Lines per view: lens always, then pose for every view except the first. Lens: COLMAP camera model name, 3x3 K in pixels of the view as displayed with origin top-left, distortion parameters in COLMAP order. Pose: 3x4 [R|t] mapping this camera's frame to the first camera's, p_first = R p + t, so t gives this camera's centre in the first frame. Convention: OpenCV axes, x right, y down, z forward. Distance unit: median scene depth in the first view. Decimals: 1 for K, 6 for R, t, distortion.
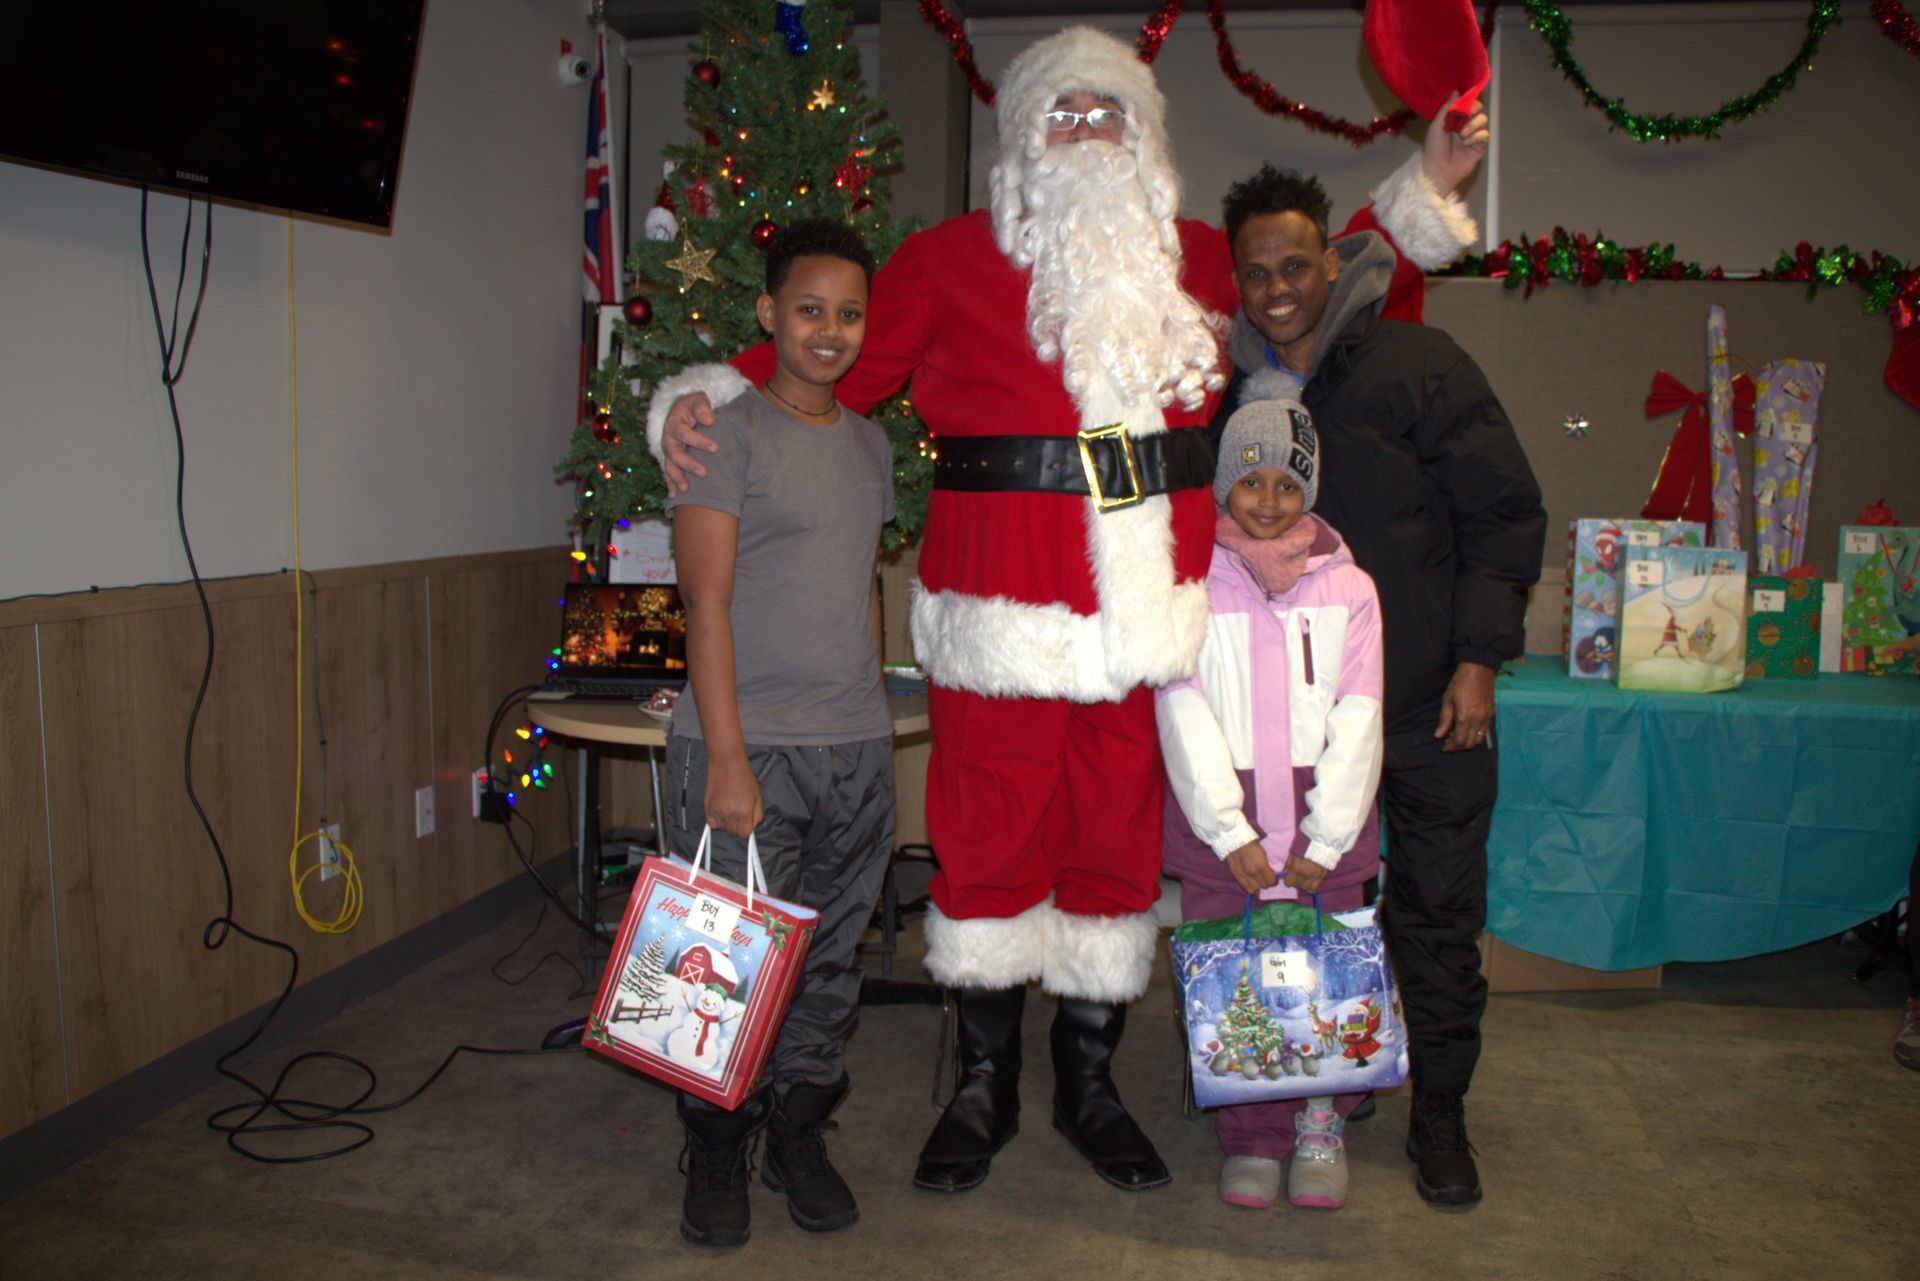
lens RADIAL K [[1544.8, 0, 963.2], [0, 1544.8, 636.4], [0, 0, 1]] dist [-0.186713, 0.151618]
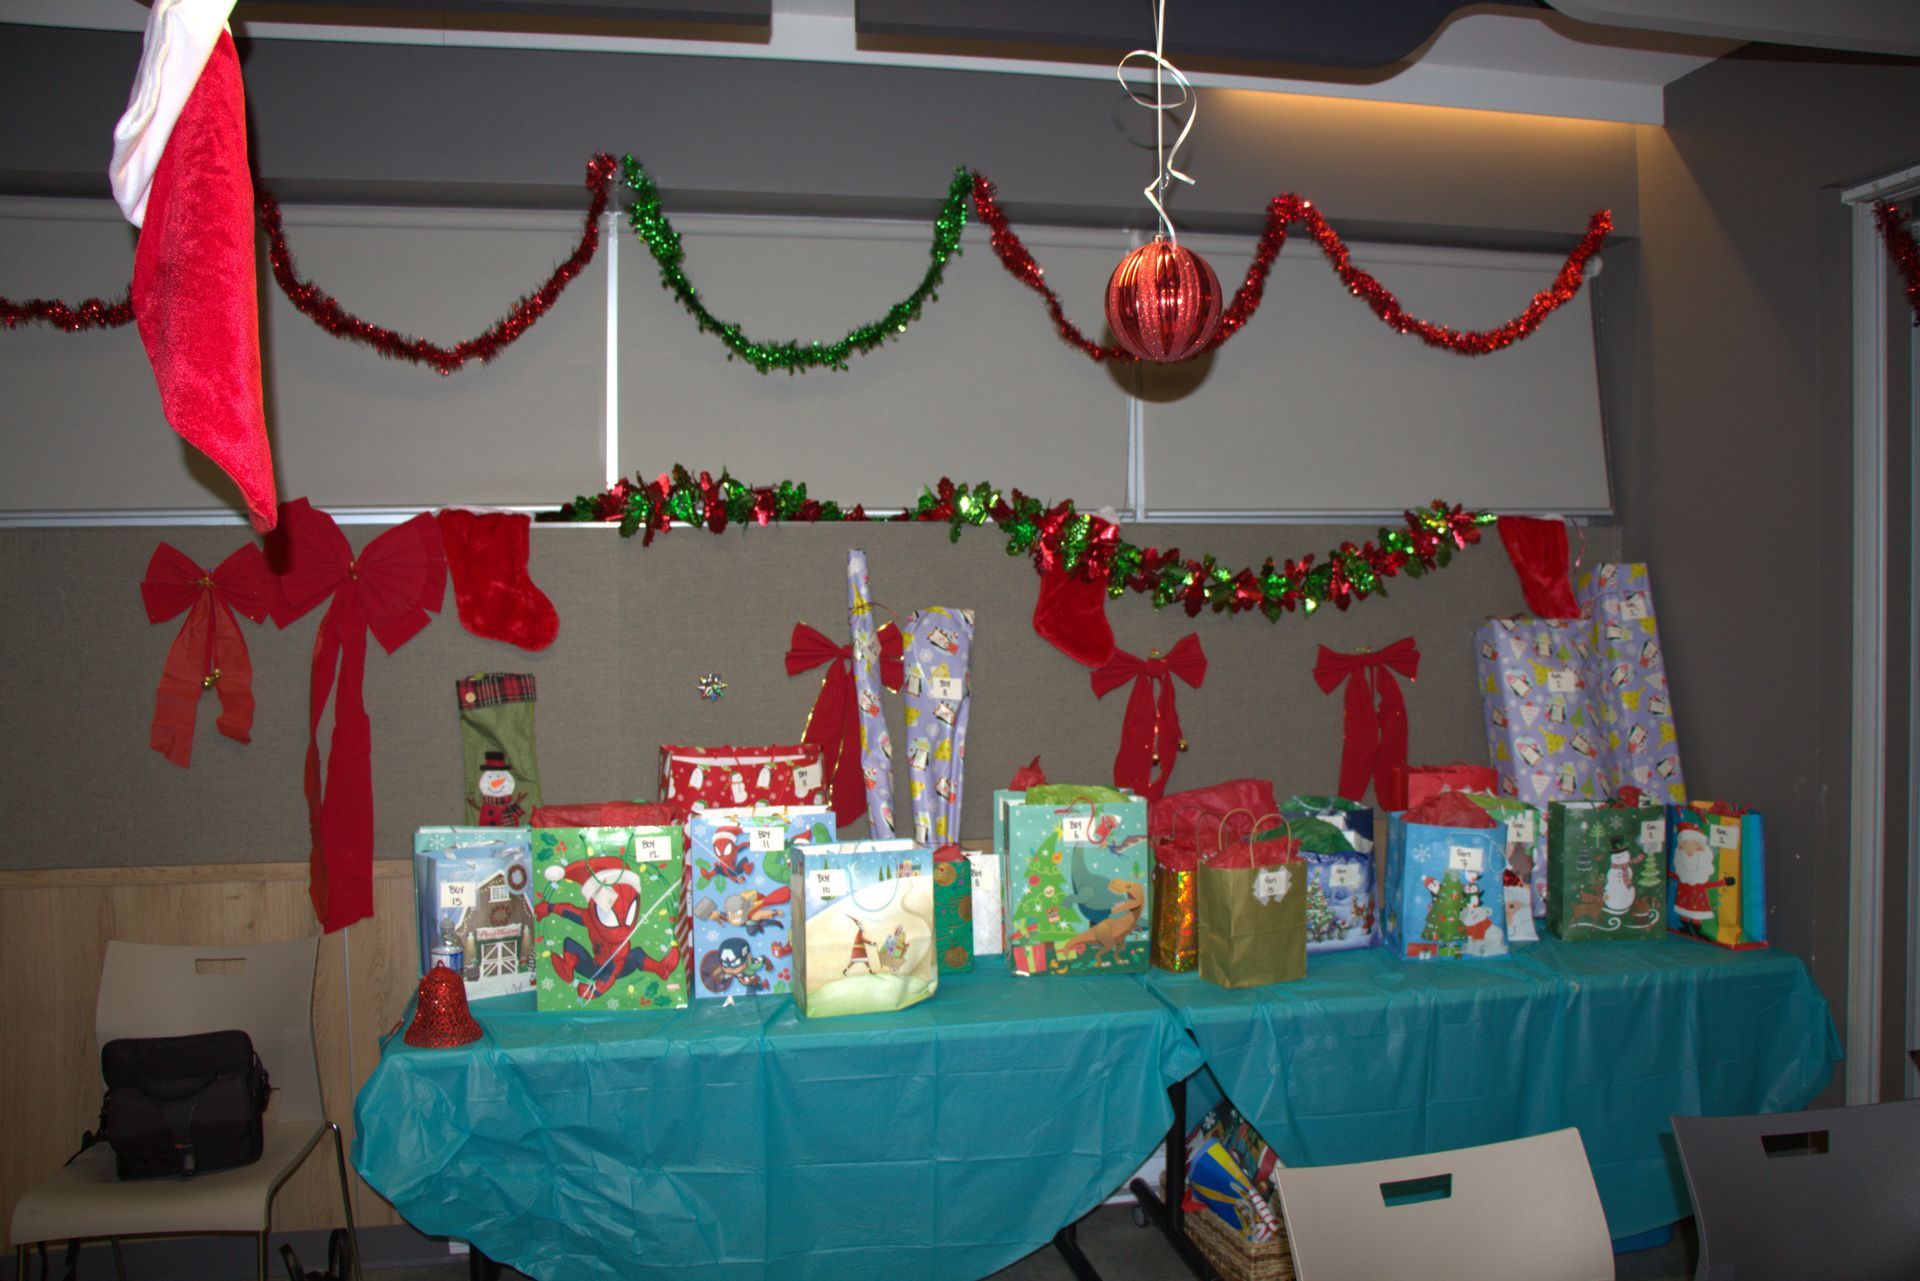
lens RADIAL K [[1544.1, 0, 968.8], [0, 1544.1, 630.5], [0, 0, 1]] dist [-0.187442, 0.154103]
pose [[0.912271, -0.033020, 0.408255, 0.203908], [0.065760, 0.995623, -0.066418, -0.117887], [-0.404275, 0.087439, 0.910449, 0.130857]]
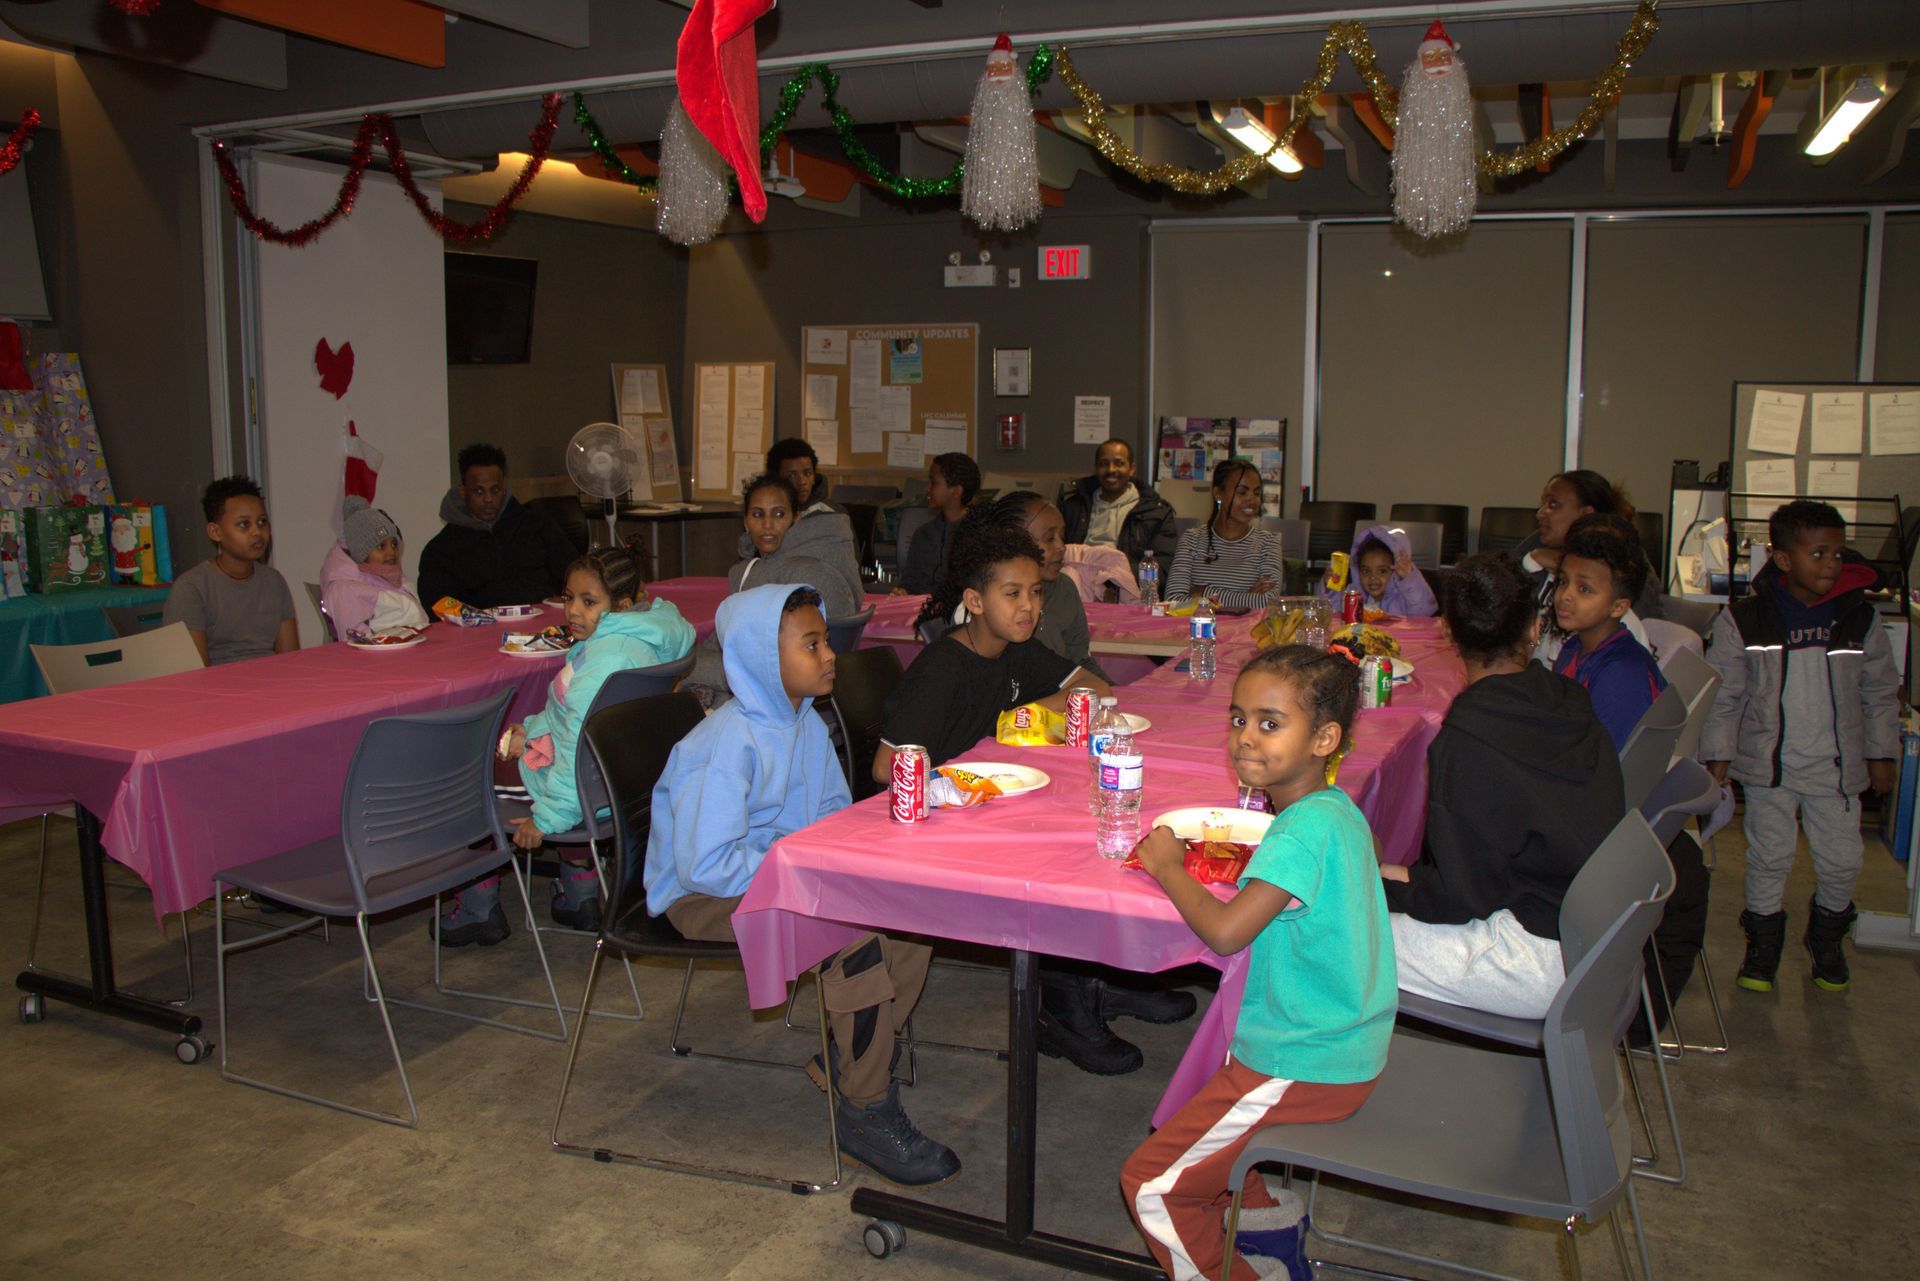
lens RADIAL K [[1564.9, 0, 963.7], [0, 1564.9, 646.3], [0, 0, 1]] dist [-0.182416, 0.150580]
pose [[0.186399, -0.167585, 0.968076, -0.379418], [0.104620, 0.983128, 0.150047, -0.030269], [-0.976888, 0.073311, 0.200787, -0.357408]]
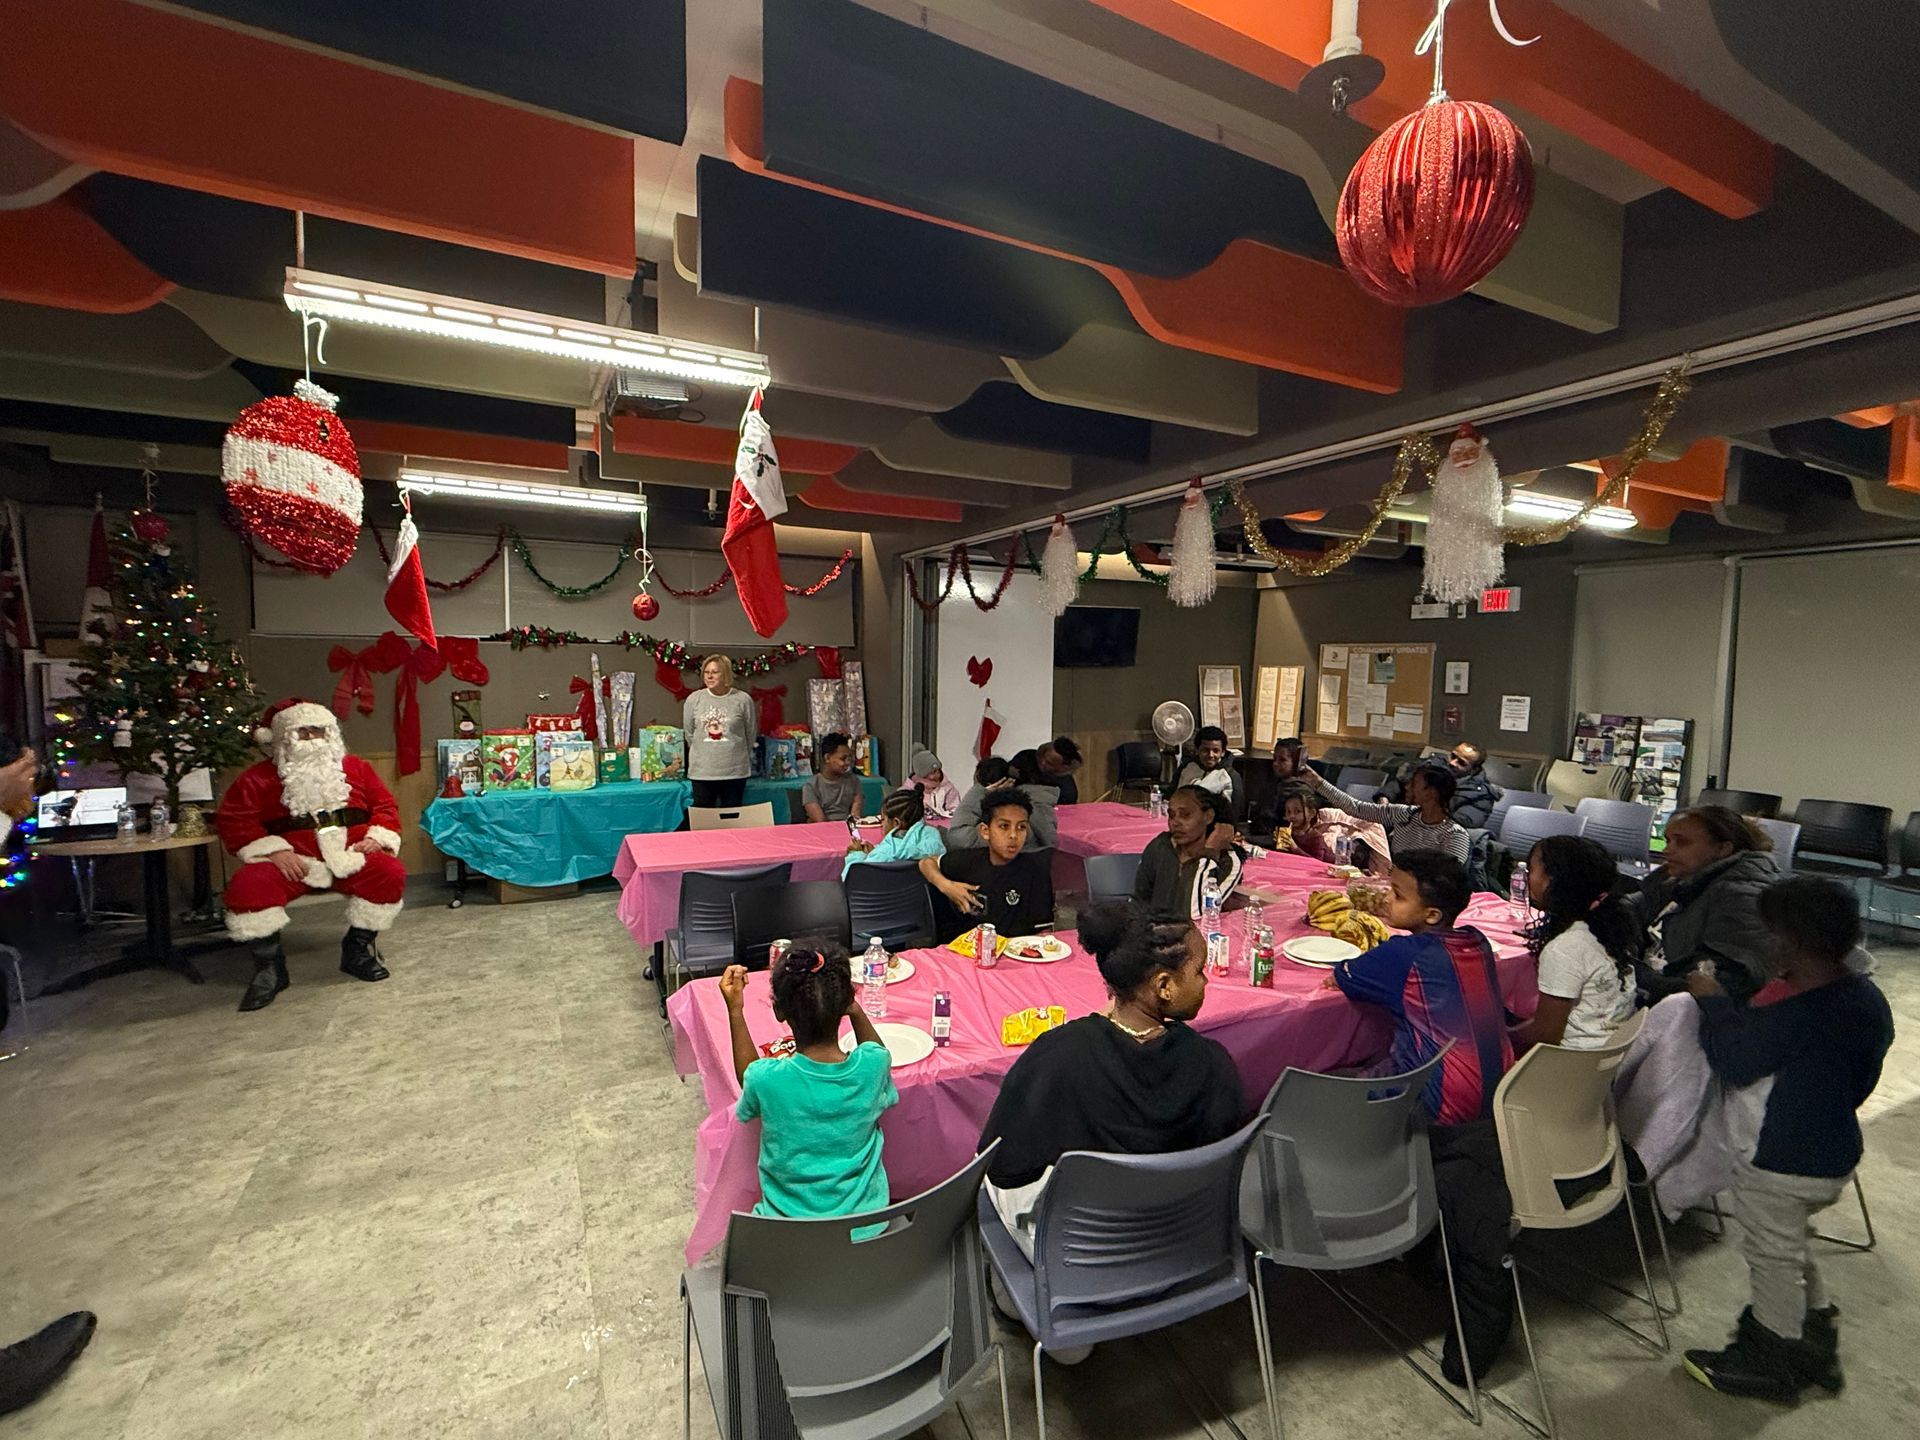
lens RADIAL K [[866.6, 0, 962.6], [0, 866.6, 729.5], [0, 0, 1]] dist [0.002884, -0.000144]
pose [[0.774627, -0.052031, 0.630274, -0.004645], [0.063454, 0.997975, 0.004399, -0.041595], [-0.629227, 0.036586, 0.776360, -0.819305]]
